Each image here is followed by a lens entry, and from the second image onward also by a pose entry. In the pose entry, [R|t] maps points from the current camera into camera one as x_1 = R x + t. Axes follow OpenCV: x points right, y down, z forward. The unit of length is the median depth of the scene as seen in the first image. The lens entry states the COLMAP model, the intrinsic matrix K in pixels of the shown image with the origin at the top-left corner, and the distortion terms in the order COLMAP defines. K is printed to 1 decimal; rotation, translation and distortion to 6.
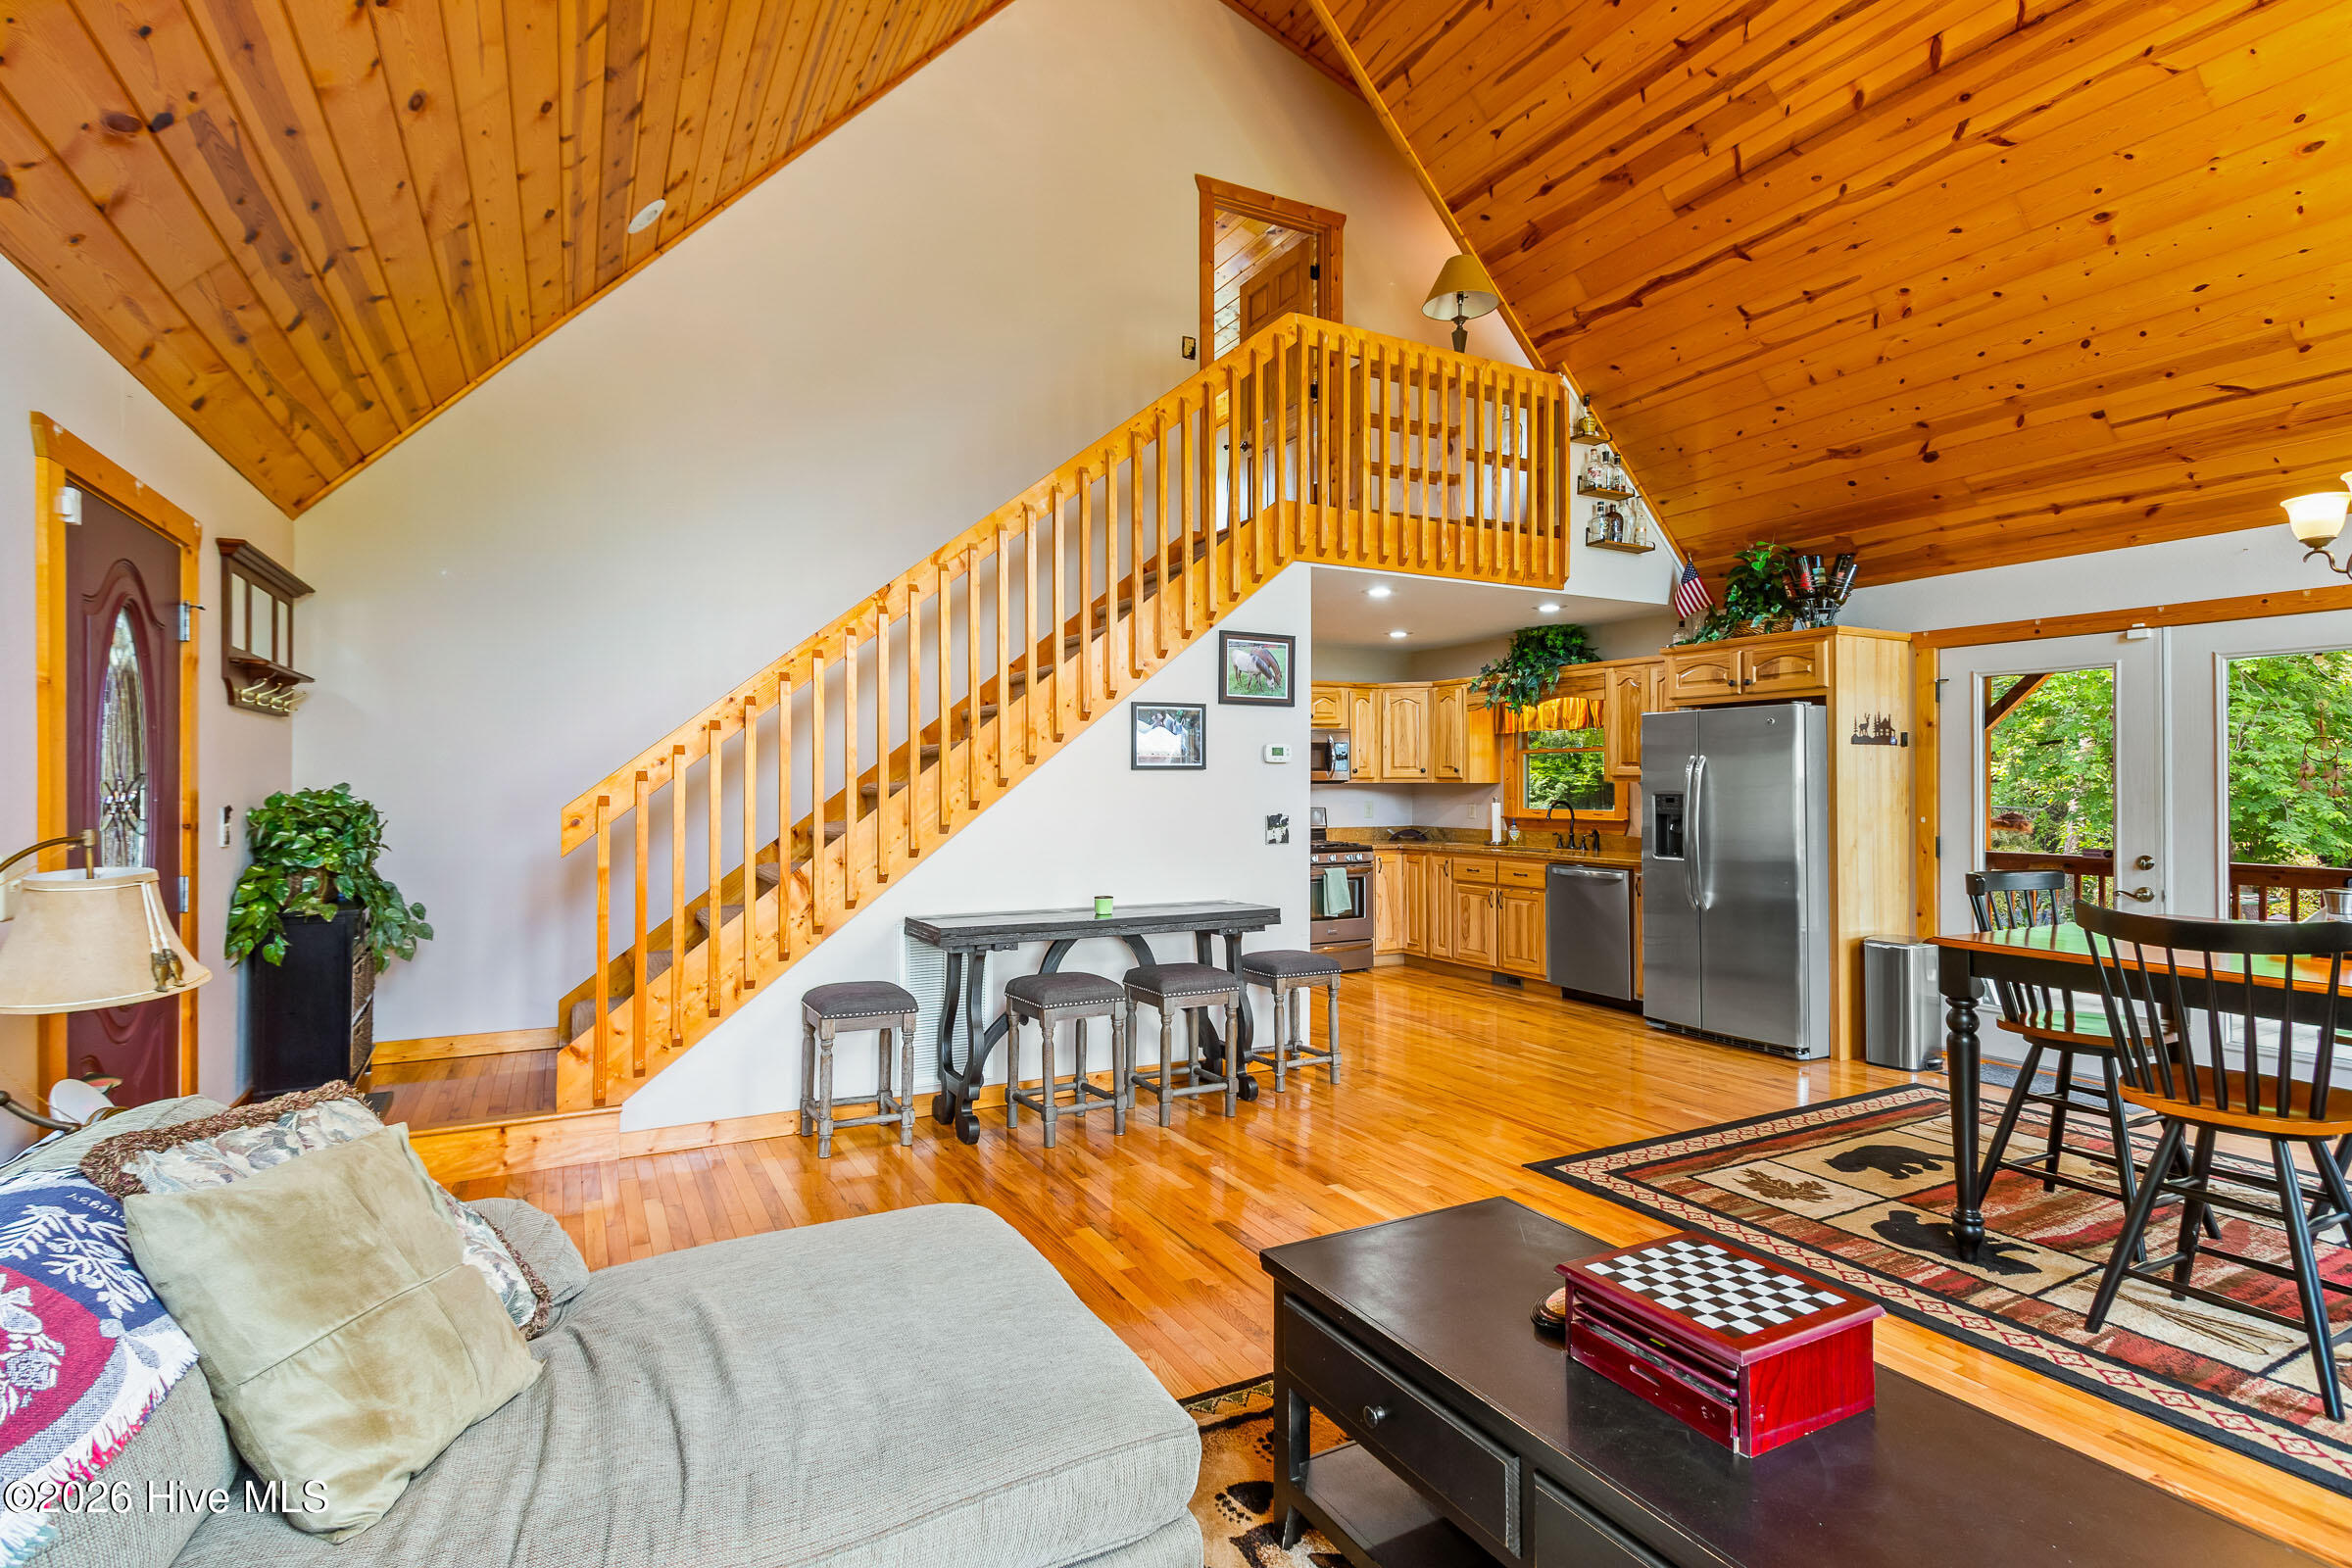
lens RADIAL K [[1123.0, 0, 1150.1], [0, 1123.0, 773.3], [0, 0, 1]] dist [0.004200, -0.003808]
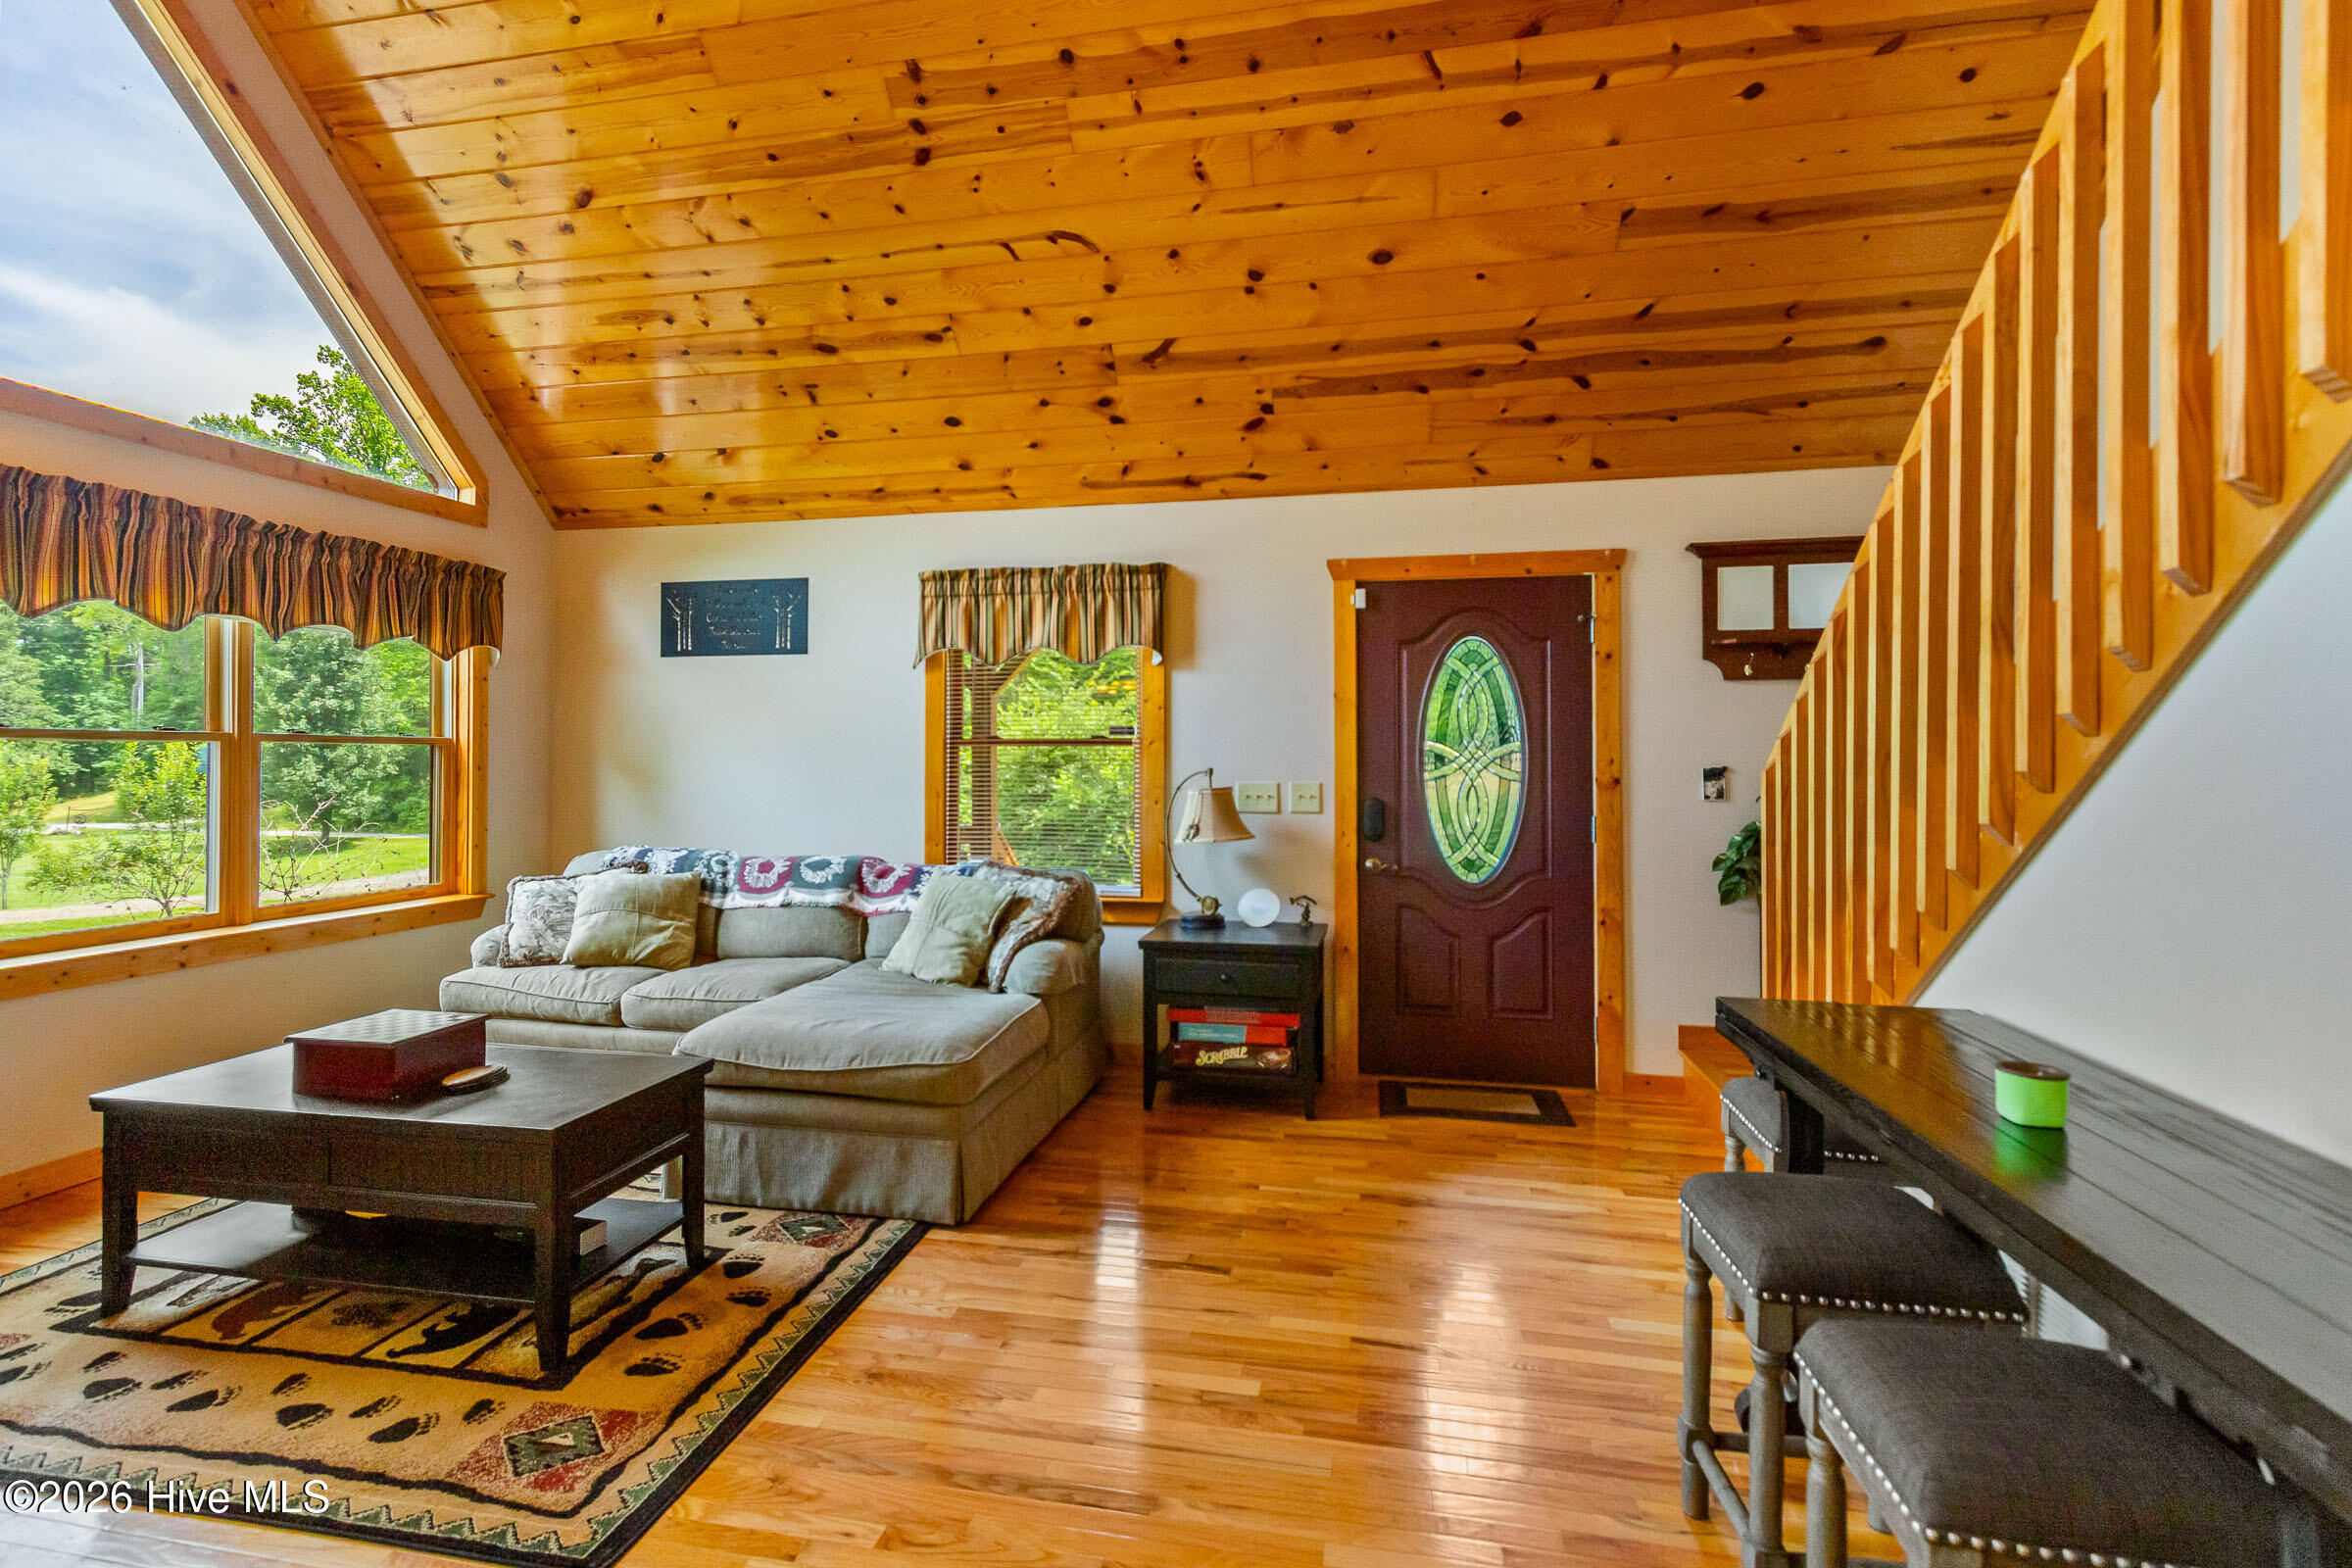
lens RADIAL K [[1127.5, 0, 1148.0], [0, 1127.5, 755.7], [0, 0, 1]] dist [0.007382, -0.000012]
pose [[-0.629774, -0.005488, -0.776759, 0.376829], [0.004549, 0.999932, -0.010752, 0.021470], [0.776765, -0.010305, -0.629706, 1.010189]]
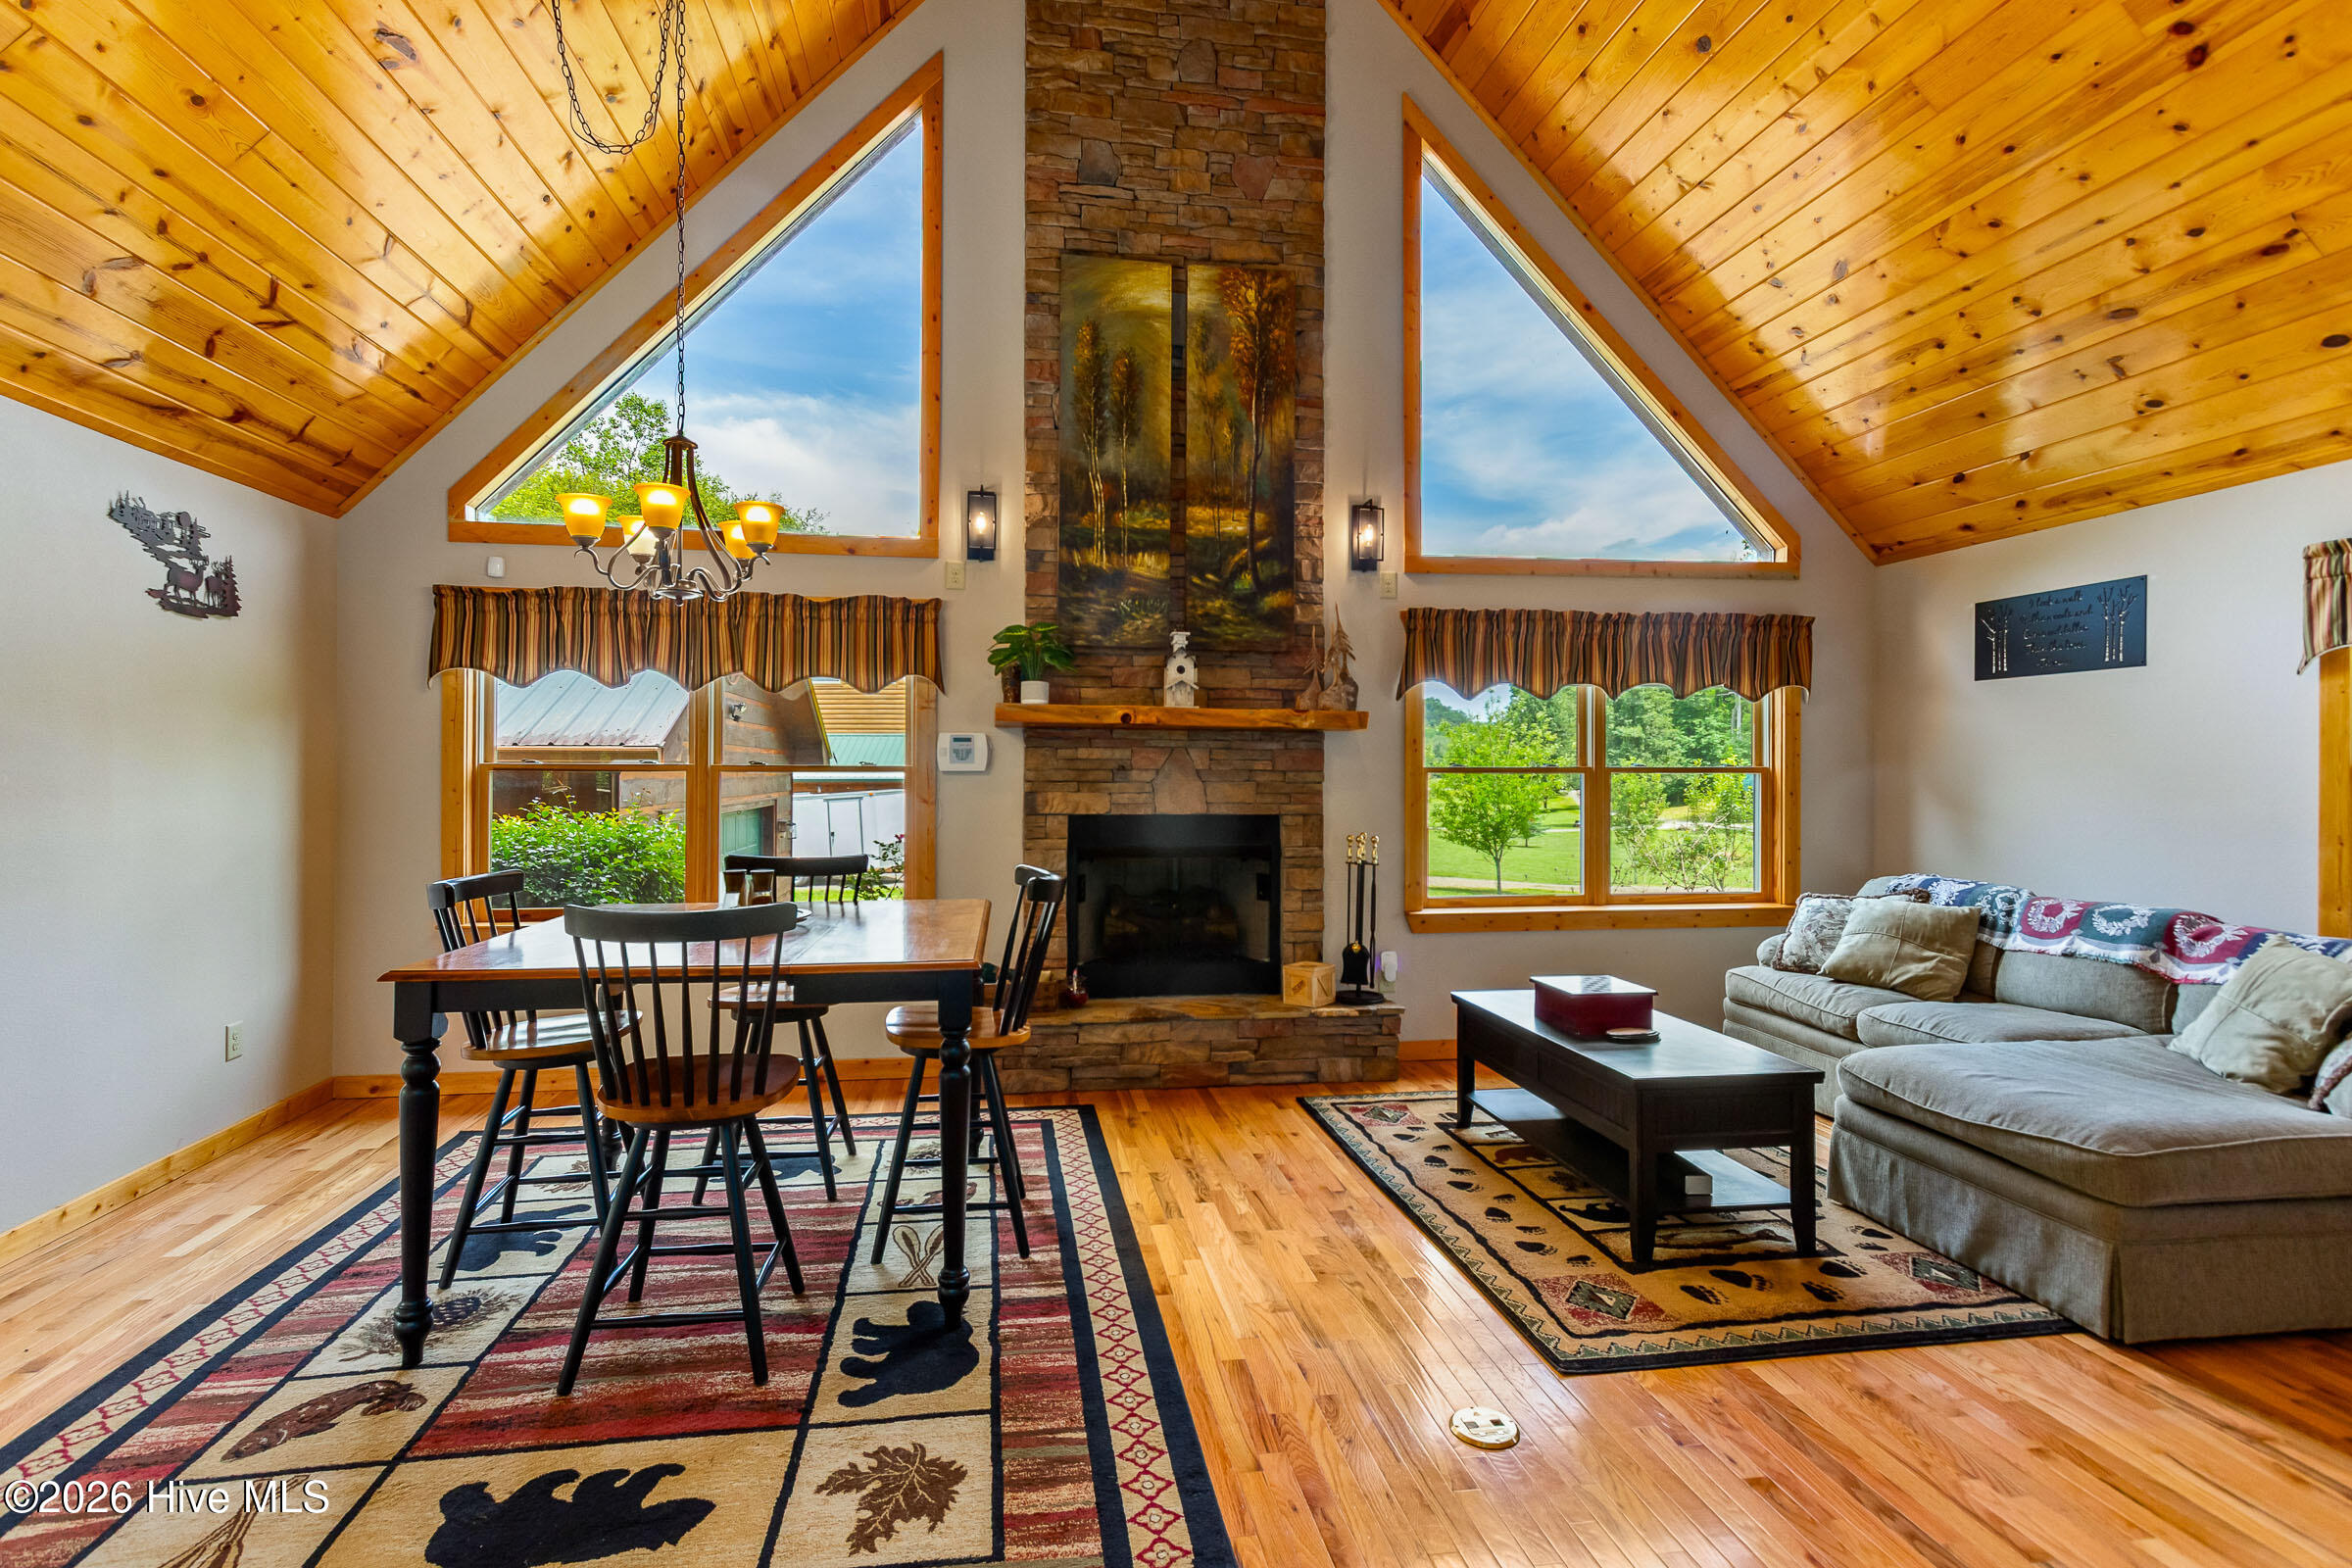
lens RADIAL K [[1126.3, 0, 1144.2], [0, 1126.3, 766.7], [0, 0, 1]] dist [0.005800, -0.000339]
pose [[-0.945591, -0.001919, 0.325351, 0.208315], [-0.005470, 0.999935, -0.010000, 0.006098], [-0.325311, -0.011236, -0.945540, 1.209437]]
